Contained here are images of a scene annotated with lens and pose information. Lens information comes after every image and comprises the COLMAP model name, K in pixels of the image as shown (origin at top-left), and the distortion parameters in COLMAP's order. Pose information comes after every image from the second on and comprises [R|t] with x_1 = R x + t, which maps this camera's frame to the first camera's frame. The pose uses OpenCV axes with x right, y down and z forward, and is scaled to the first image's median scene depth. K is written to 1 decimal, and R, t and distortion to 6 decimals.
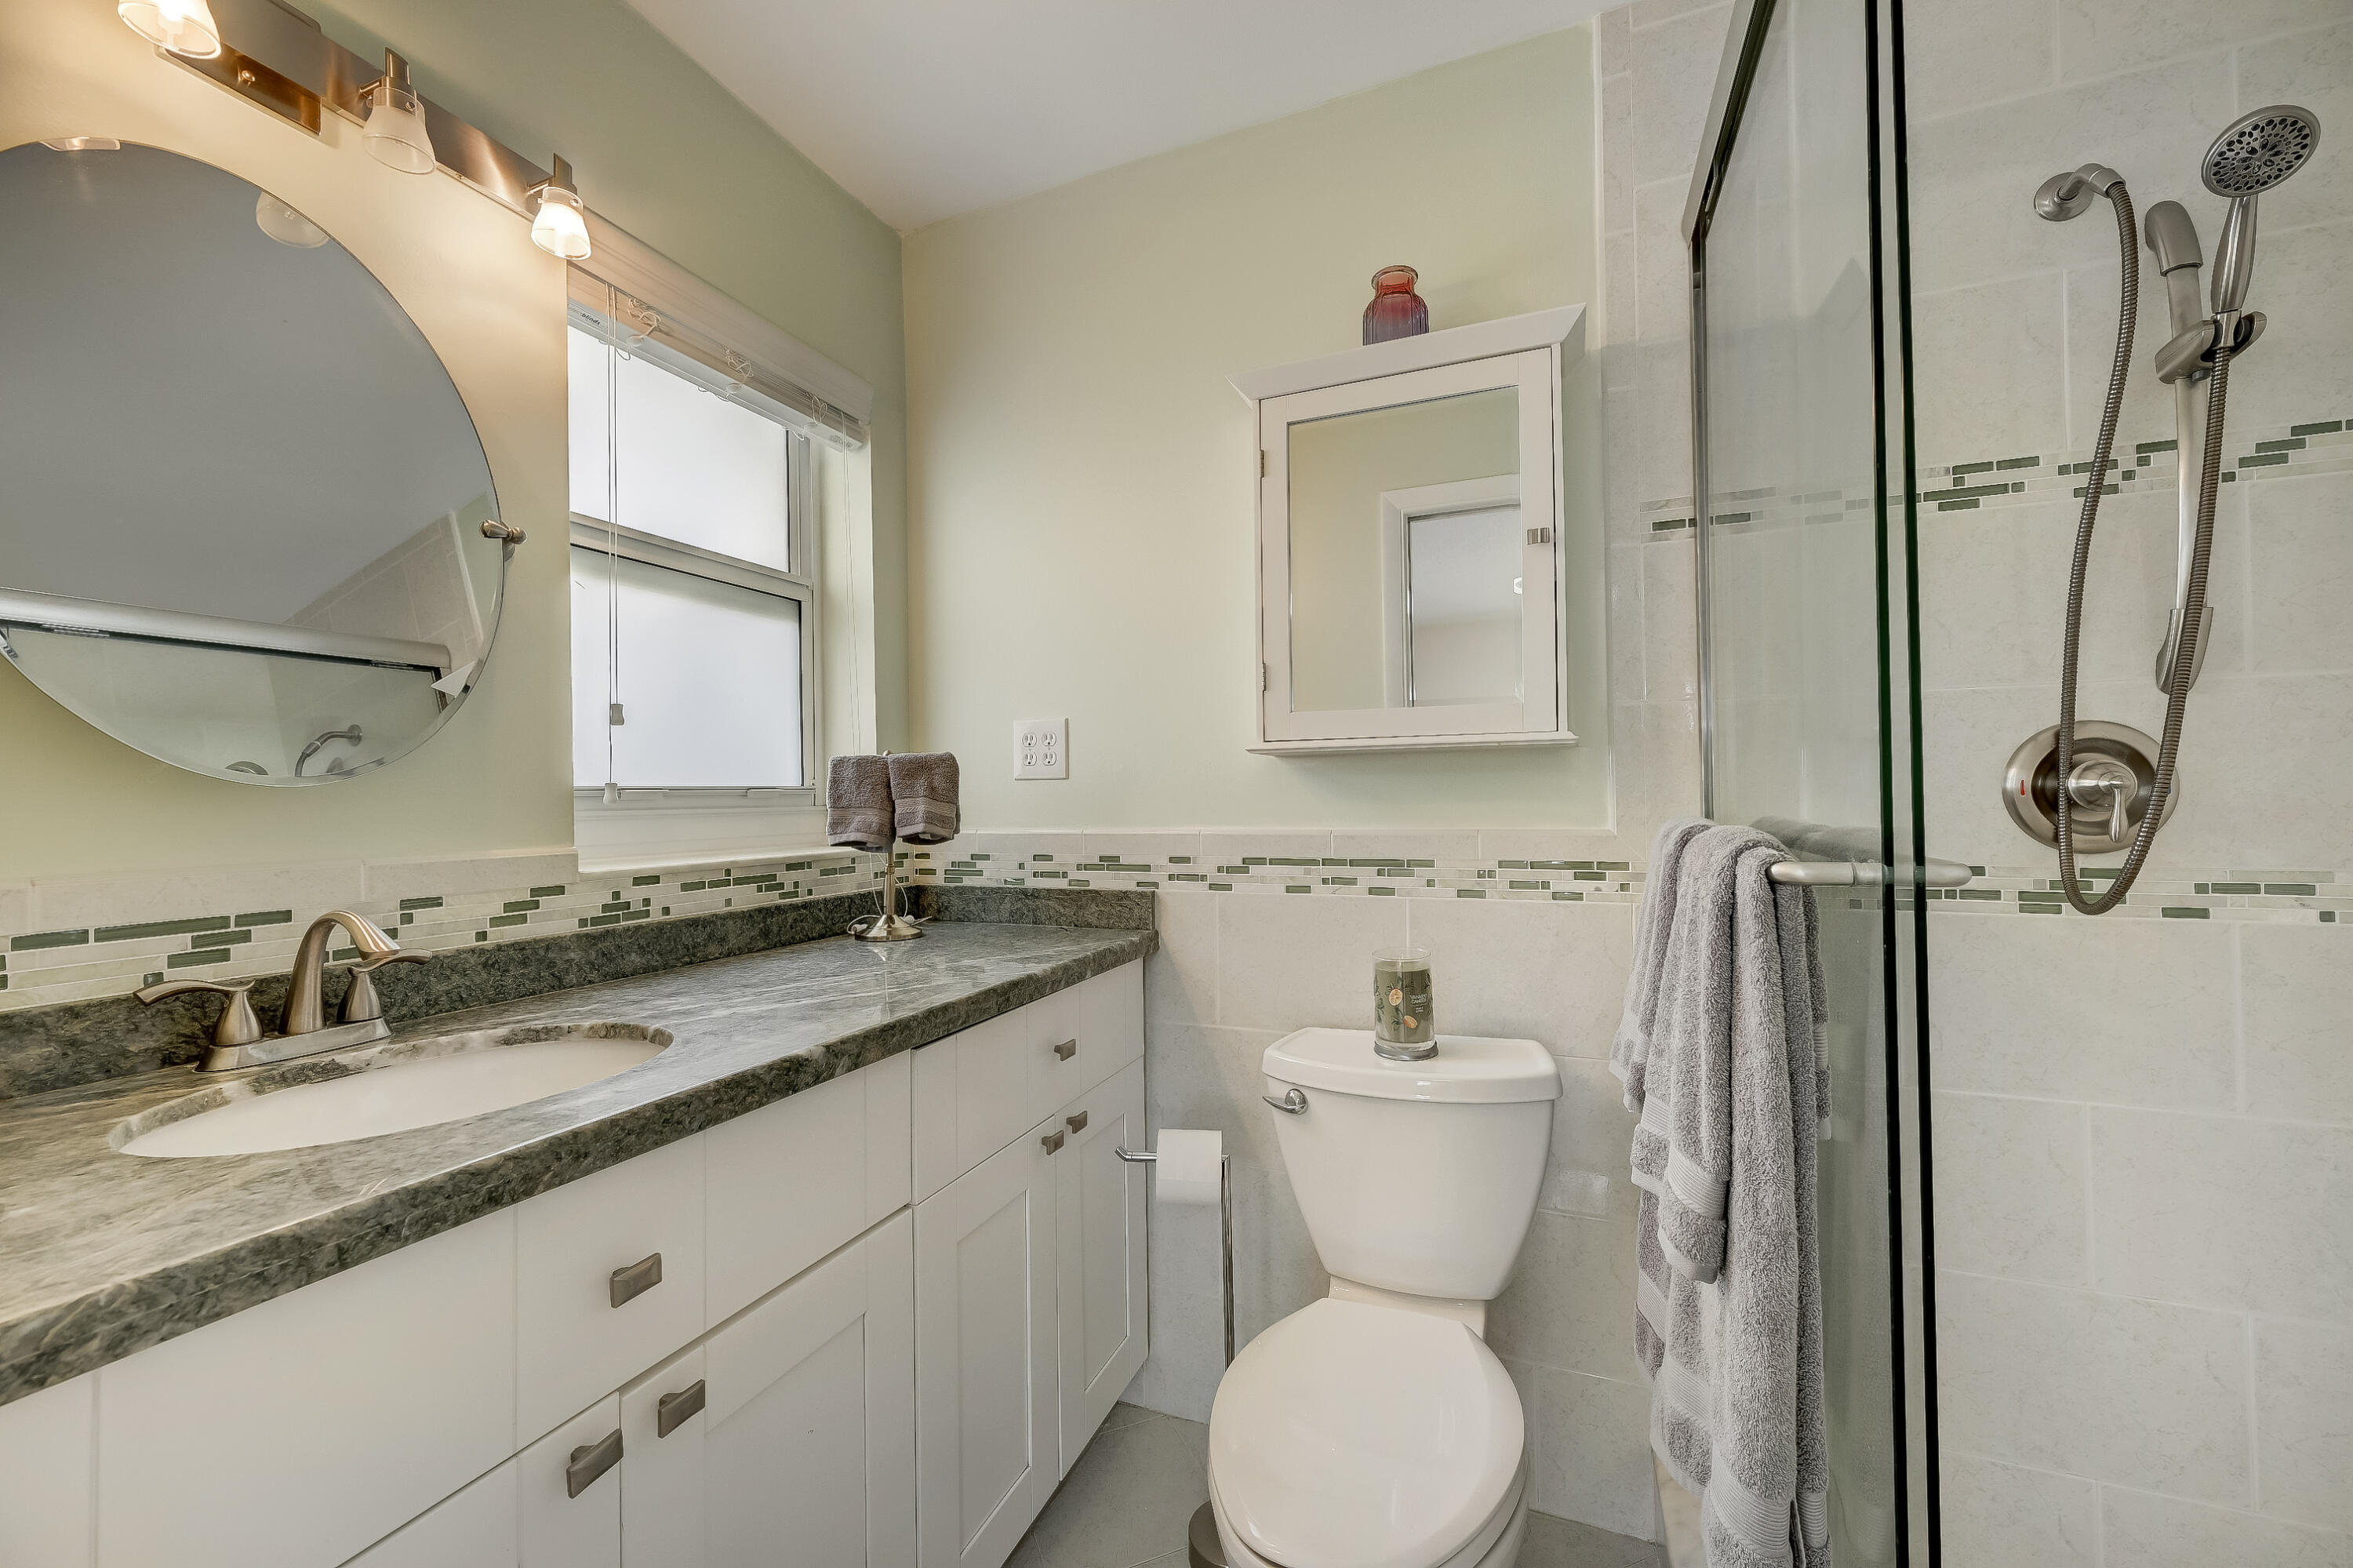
lens RADIAL K [[936.6, 0, 1176.5], [0, 936.6, 784.0], [0, 0, 1]] dist [-0.001662, -0.000206]
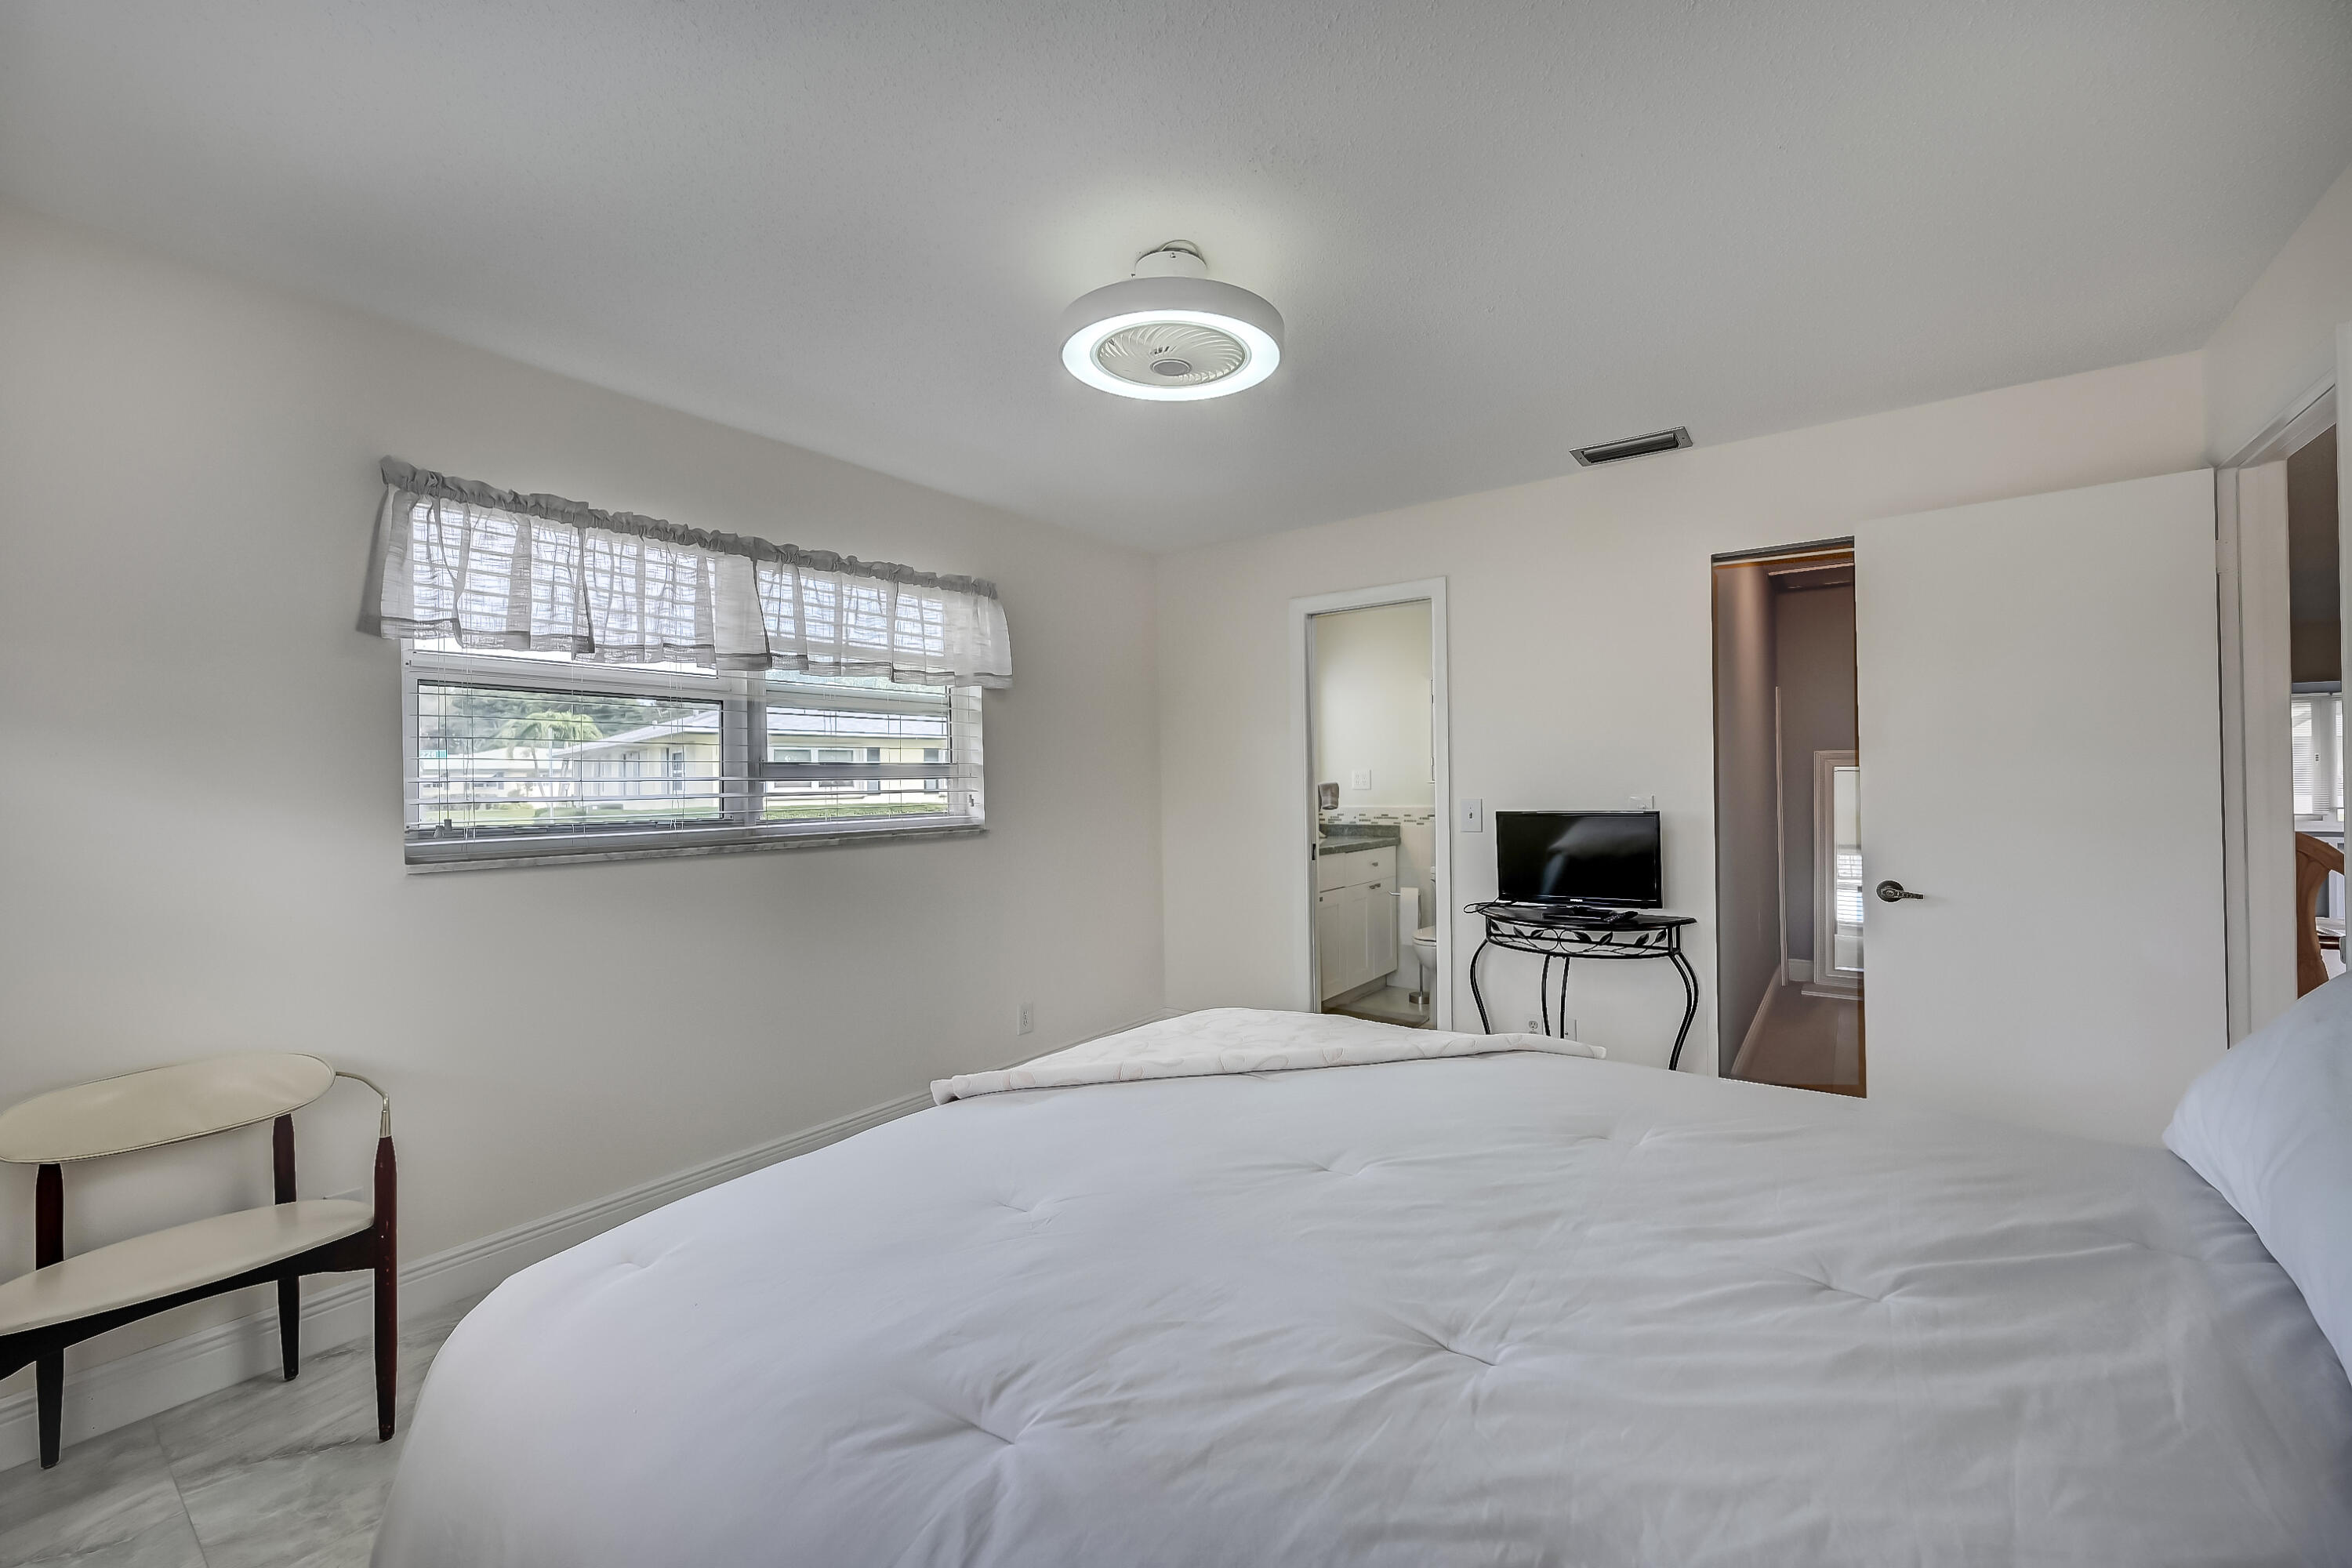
lens RADIAL K [[933.5, 0, 1180.9], [0, 933.5, 782.0], [0, 0, 1]] dist [0.004771, 0.000354]
pose [[0.967889, 0.000326, -0.251379, 0.057194], [0.003975, 0.999854, 0.016600, -0.091104], [0.251348, -0.017066, 0.967746, -2.310838]]
